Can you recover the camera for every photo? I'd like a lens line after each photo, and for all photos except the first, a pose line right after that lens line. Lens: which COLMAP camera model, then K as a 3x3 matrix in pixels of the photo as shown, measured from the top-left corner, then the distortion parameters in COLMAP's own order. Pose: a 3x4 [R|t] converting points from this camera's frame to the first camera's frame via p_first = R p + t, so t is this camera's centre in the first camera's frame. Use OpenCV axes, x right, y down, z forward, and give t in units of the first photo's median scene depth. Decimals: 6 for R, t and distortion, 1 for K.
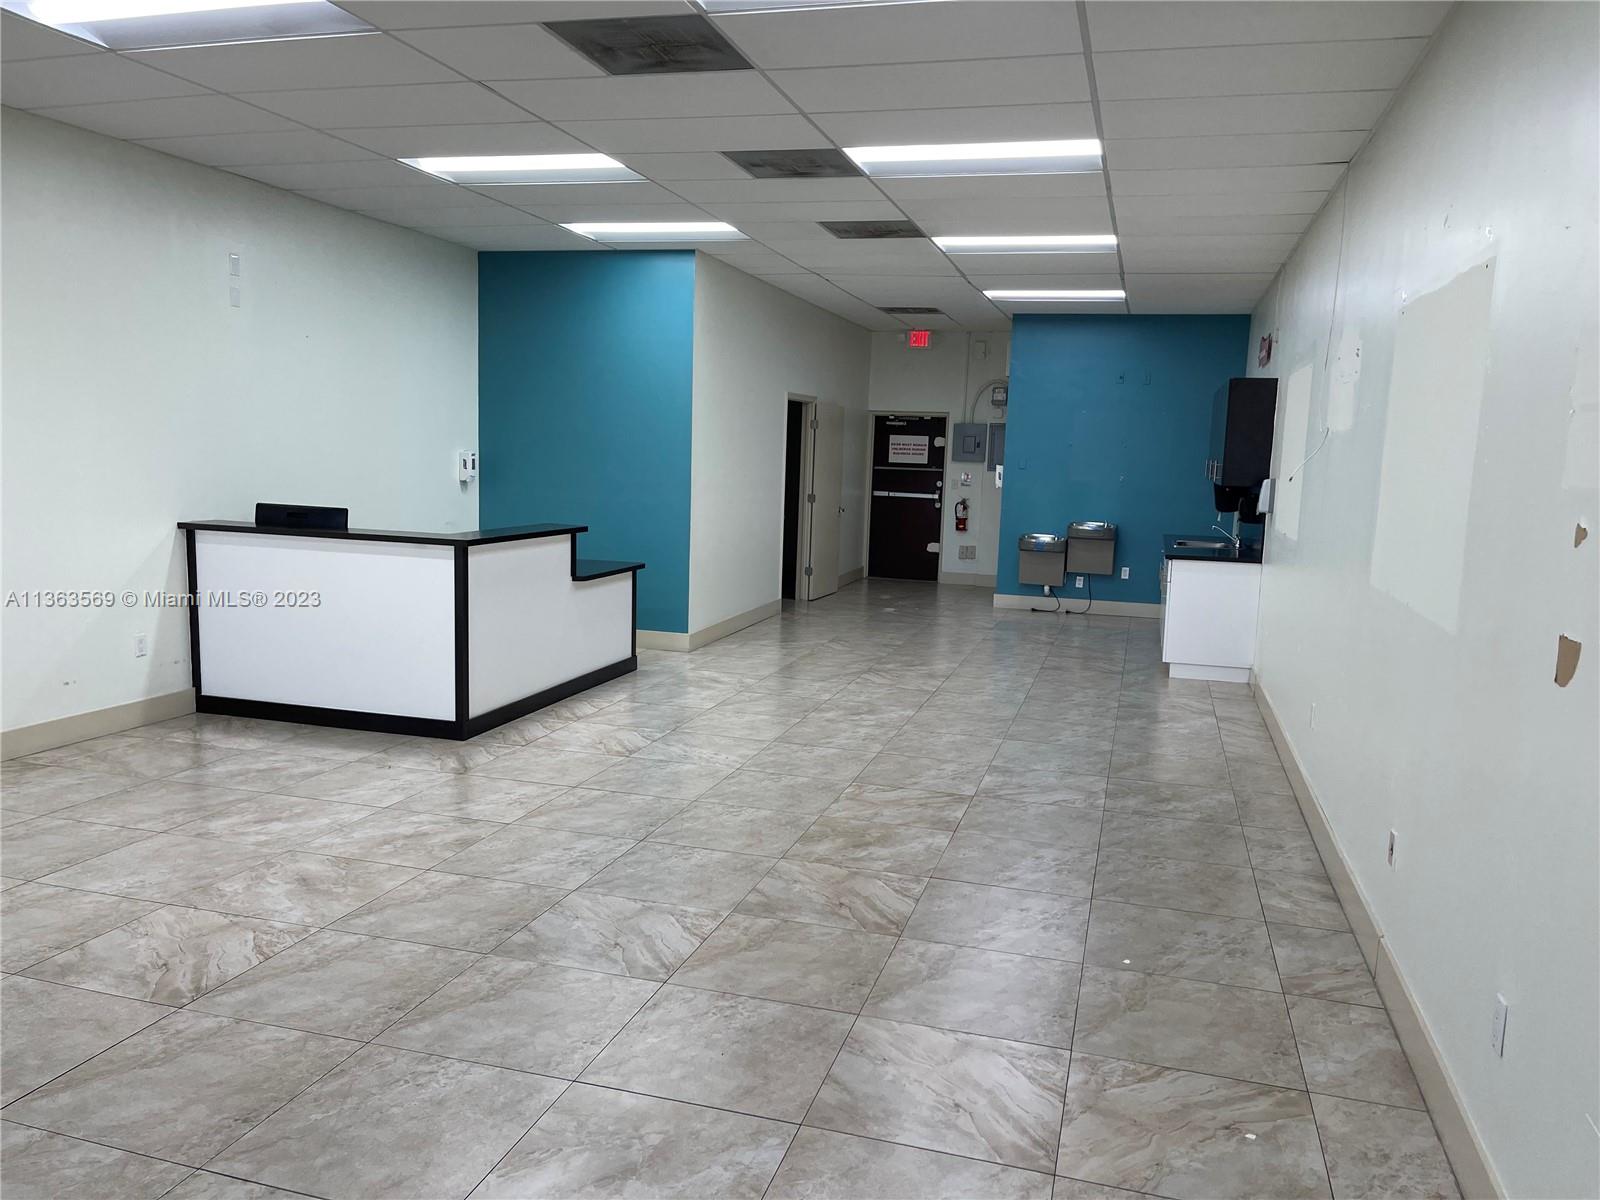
lens RADIAL K [[1229.2, 0, 799.1], [0, 1229.2, 599.6], [0, 0, 1]] dist [0.049871, -0.062625]
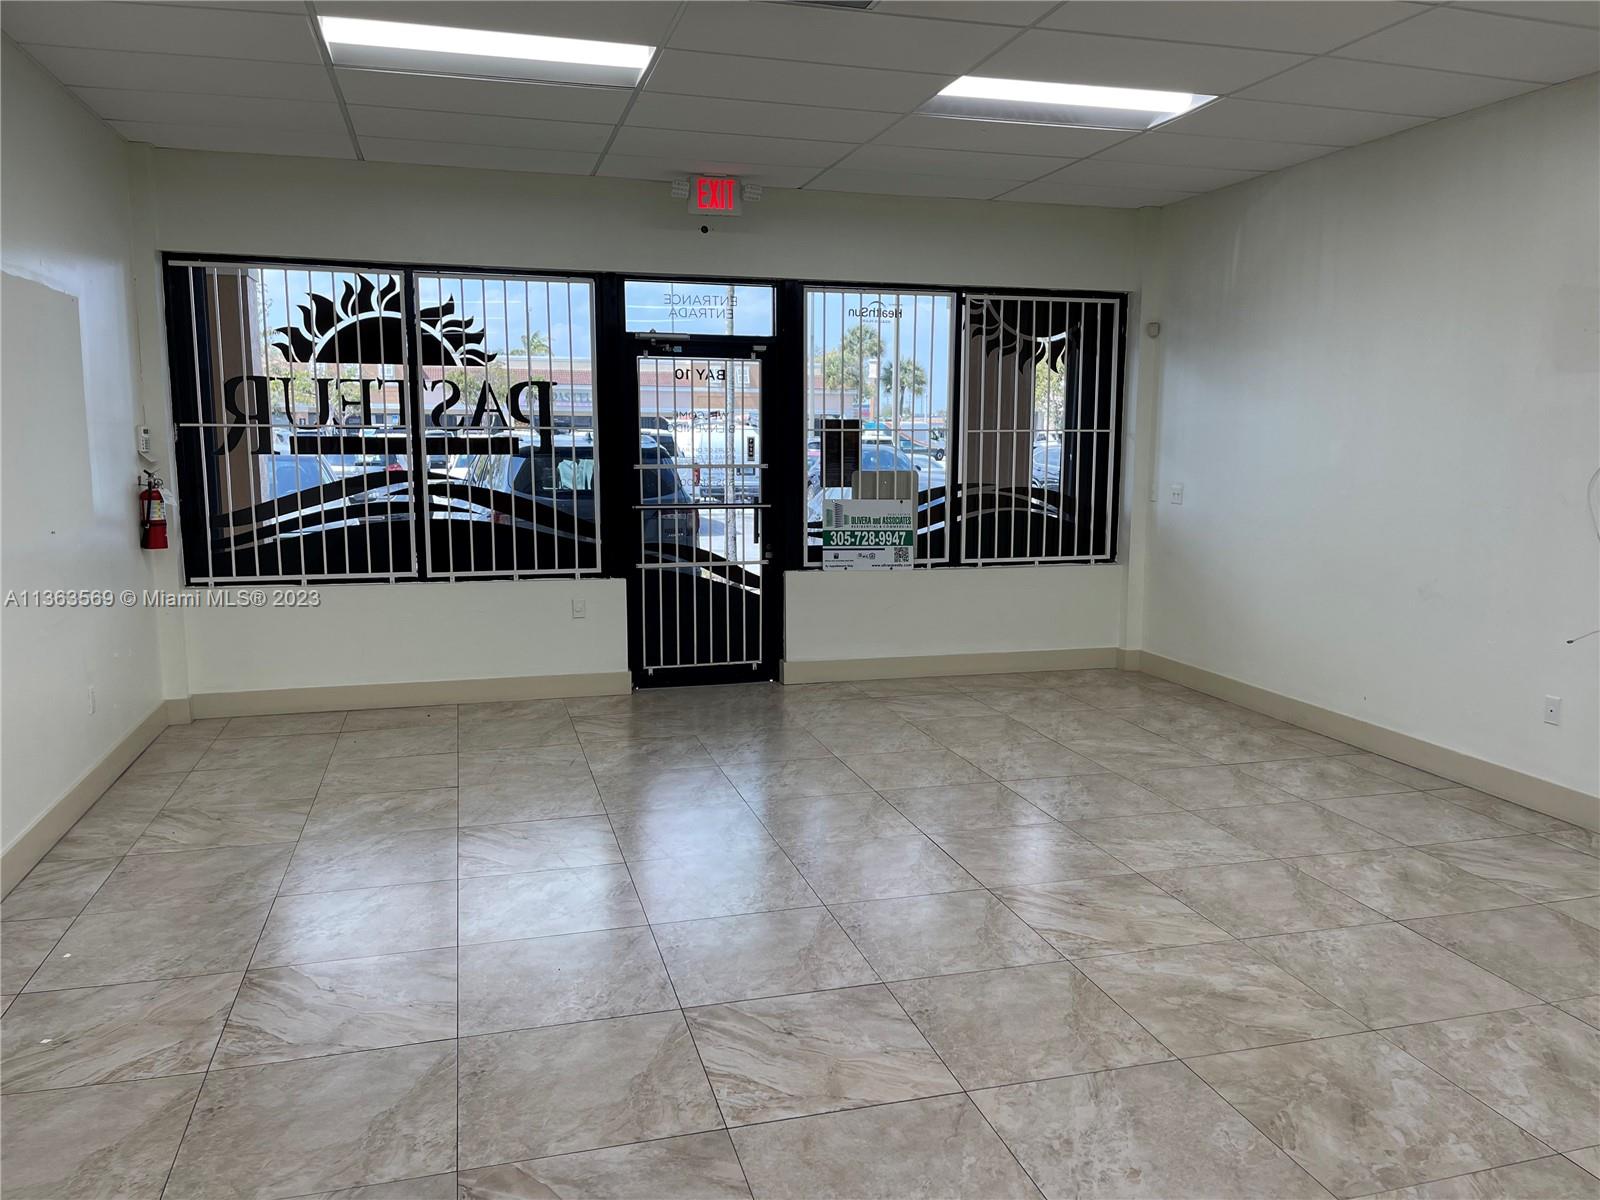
lens RADIAL K [[1229.2, 0, 803.2], [0, 1229.2, 601.3], [0, 0, 1]] dist [0.049871, -0.062625]
pose [[-0.852142, 0.029614, -0.522472, 0.256409], [-0.102124, 0.969792, 0.221529, -0.177688], [0.513249, 0.242131, -0.823376, 1.546594]]
